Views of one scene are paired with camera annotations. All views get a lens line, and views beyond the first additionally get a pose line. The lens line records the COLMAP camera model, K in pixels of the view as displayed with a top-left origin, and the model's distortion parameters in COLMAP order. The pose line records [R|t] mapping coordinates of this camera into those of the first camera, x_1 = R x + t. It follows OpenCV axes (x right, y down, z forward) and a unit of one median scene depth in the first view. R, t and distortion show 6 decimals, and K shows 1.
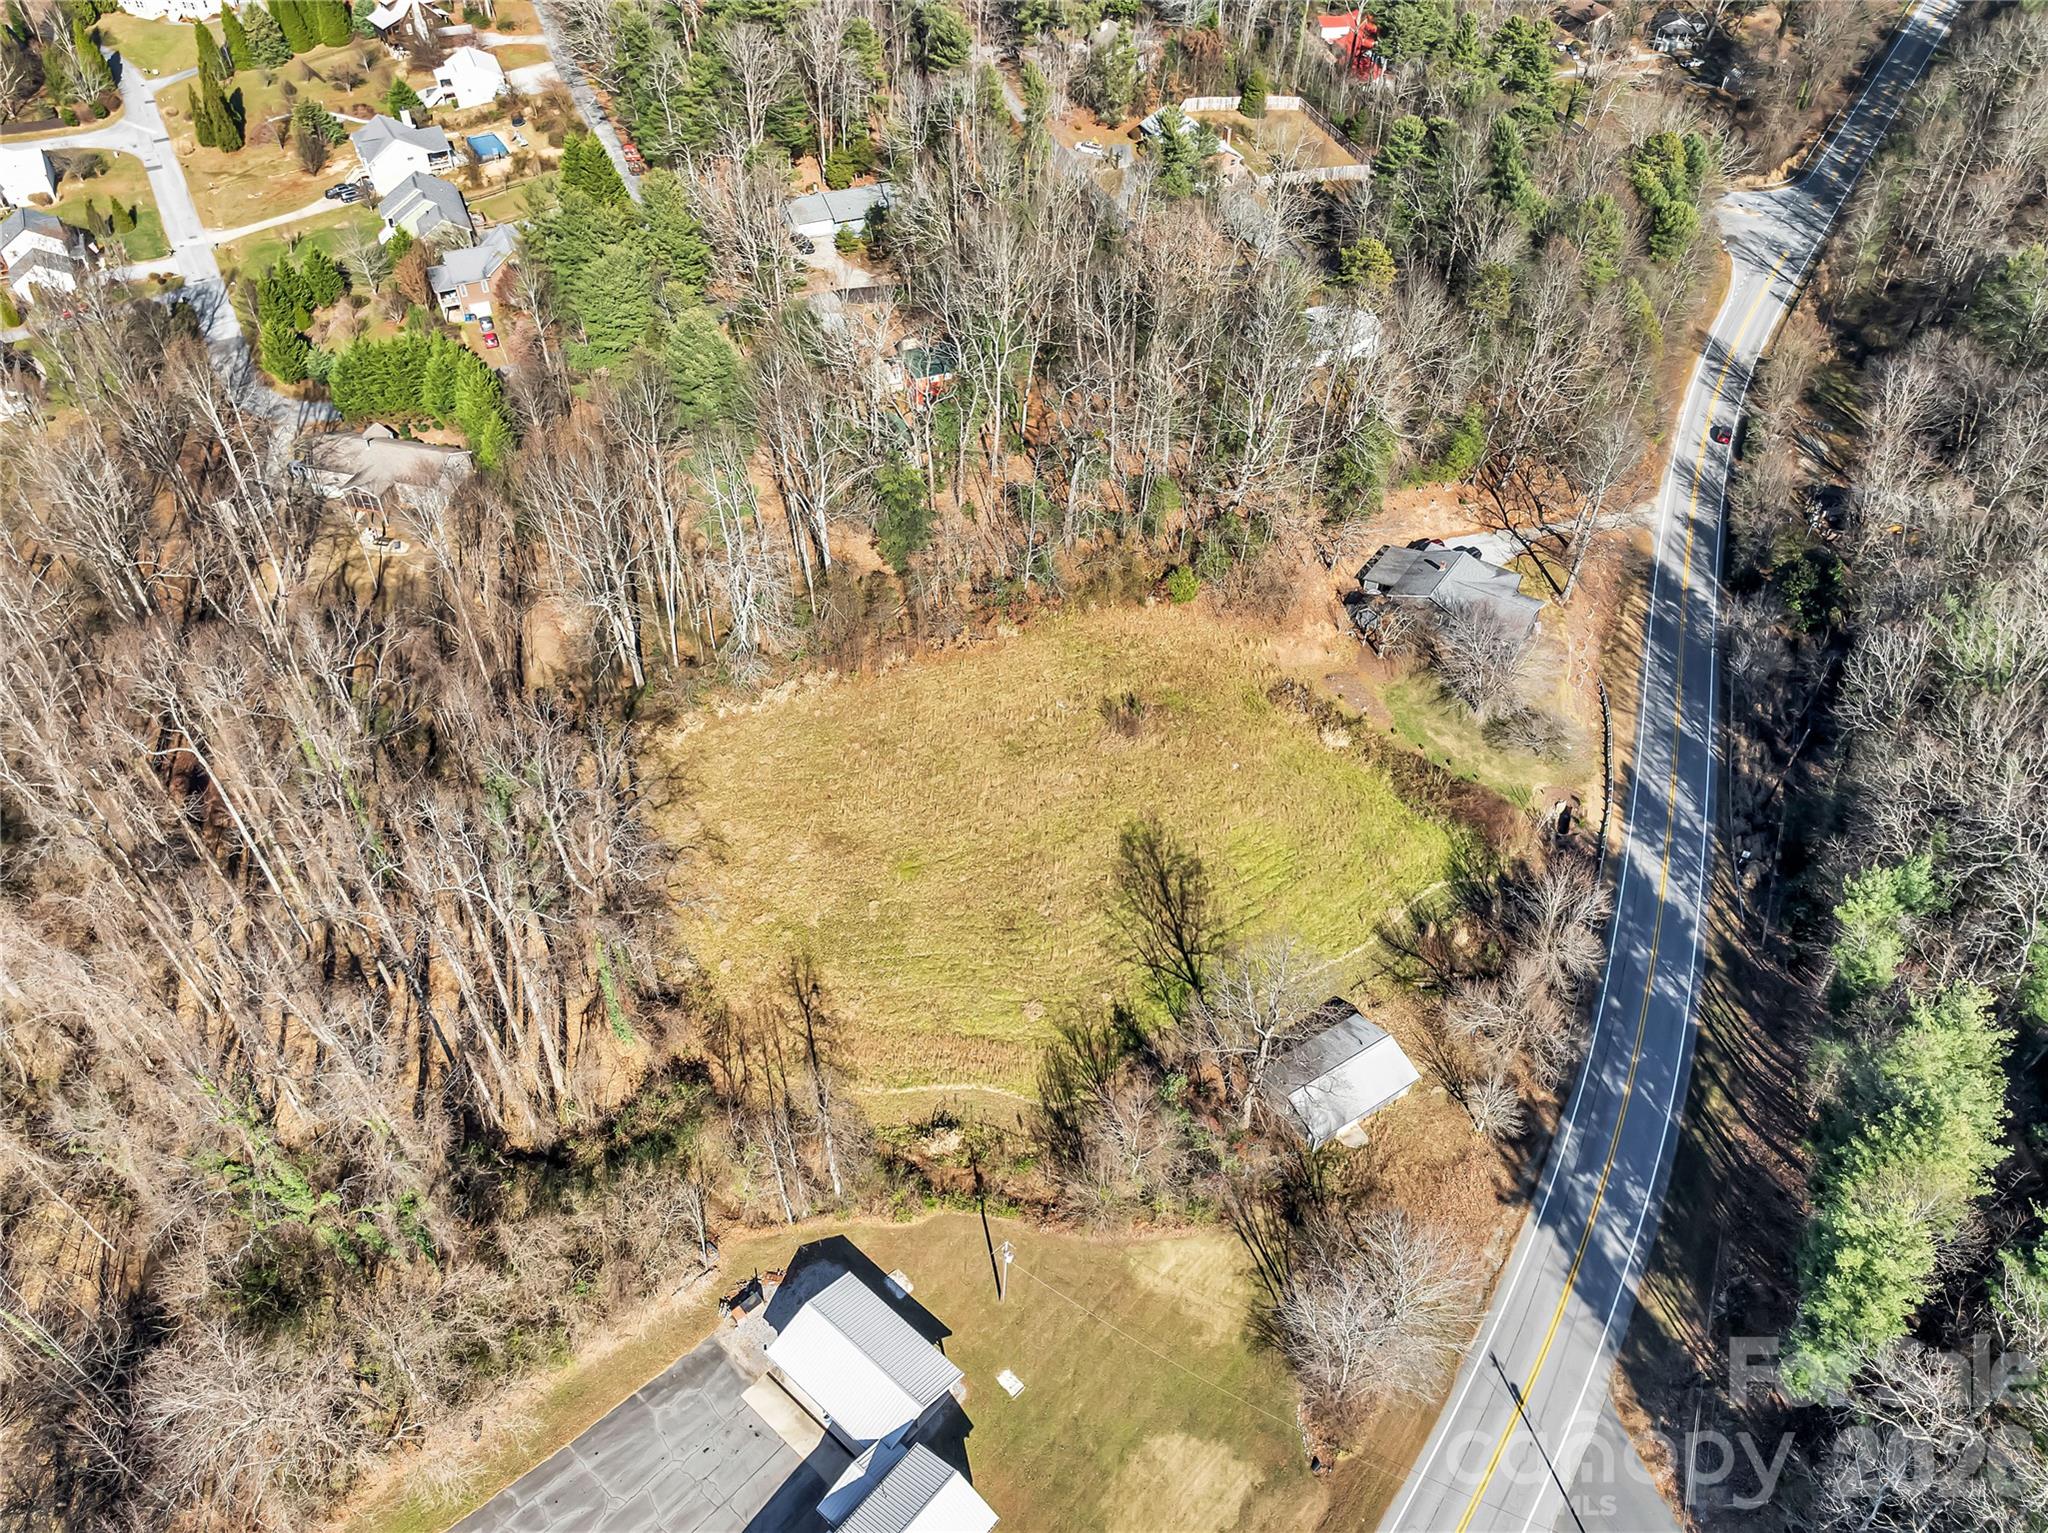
lens RADIAL K [[1446.4, 0, 1031.5], [0, 1446.4, 768.6], [0, 0, 1]] dist [-0.039575, 0.014835]
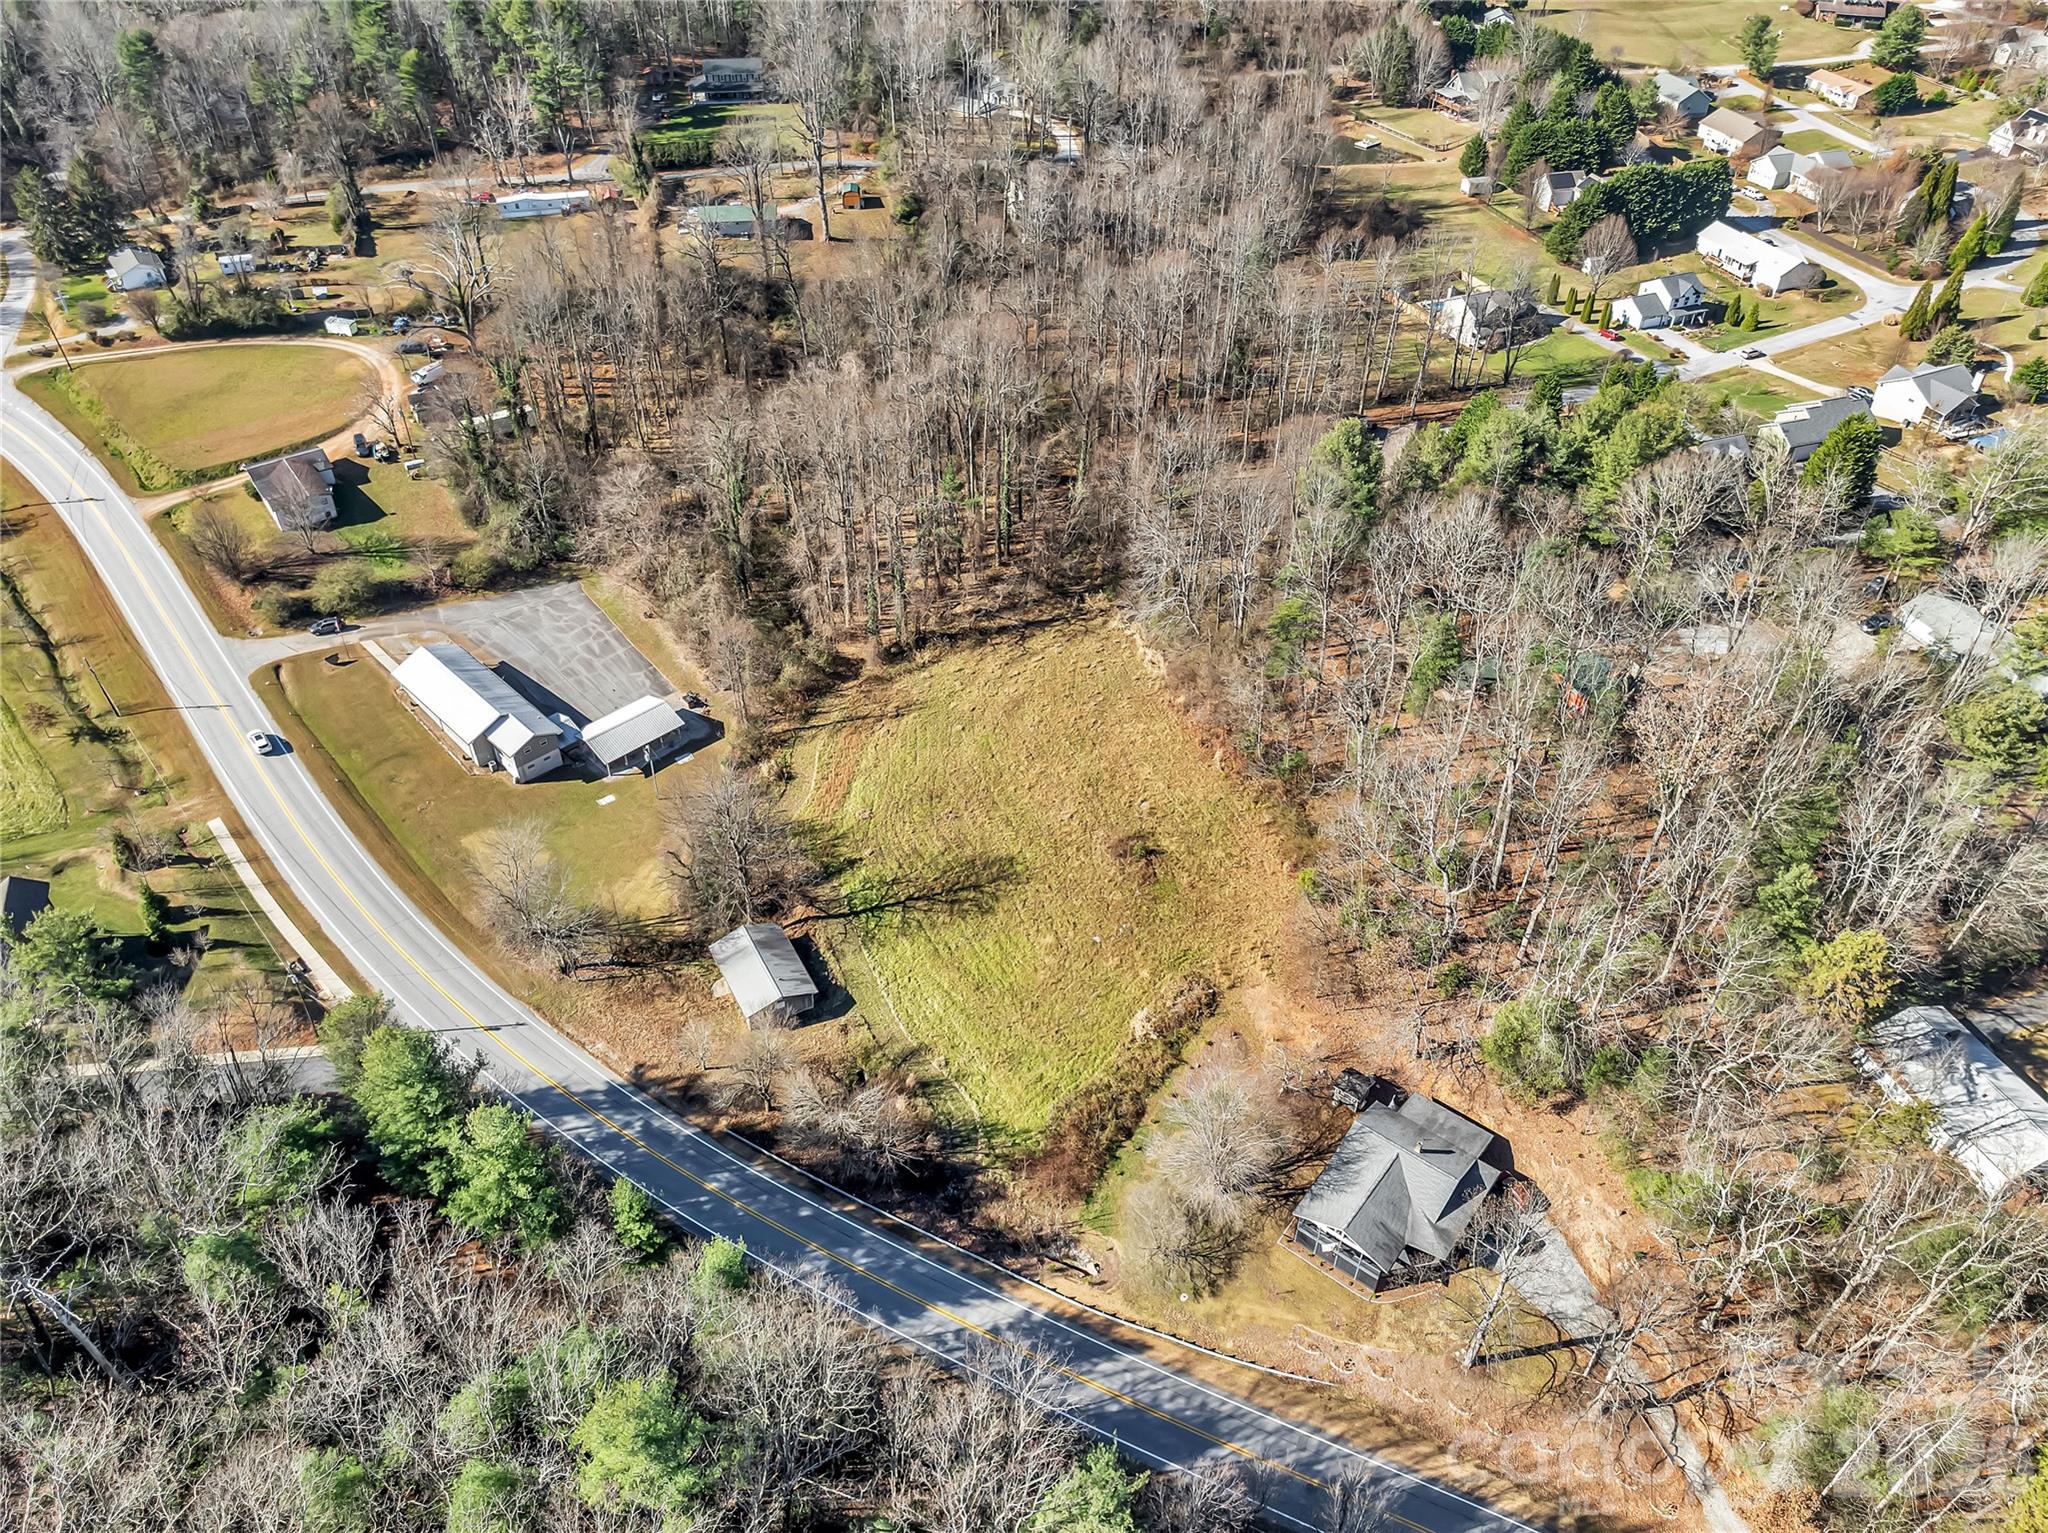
lens RADIAL K [[1446.4, 0, 1016.7], [0, 1446.4, 770.9], [0, 0, 1]] dist [-0.039575, 0.014835]
pose [[-0.075963, 0.632656, -0.770699, 0.887364], [-0.699630, 0.516907, 0.493280, -0.548879], [0.710456, 0.576675, 0.403359, 0.460766]]
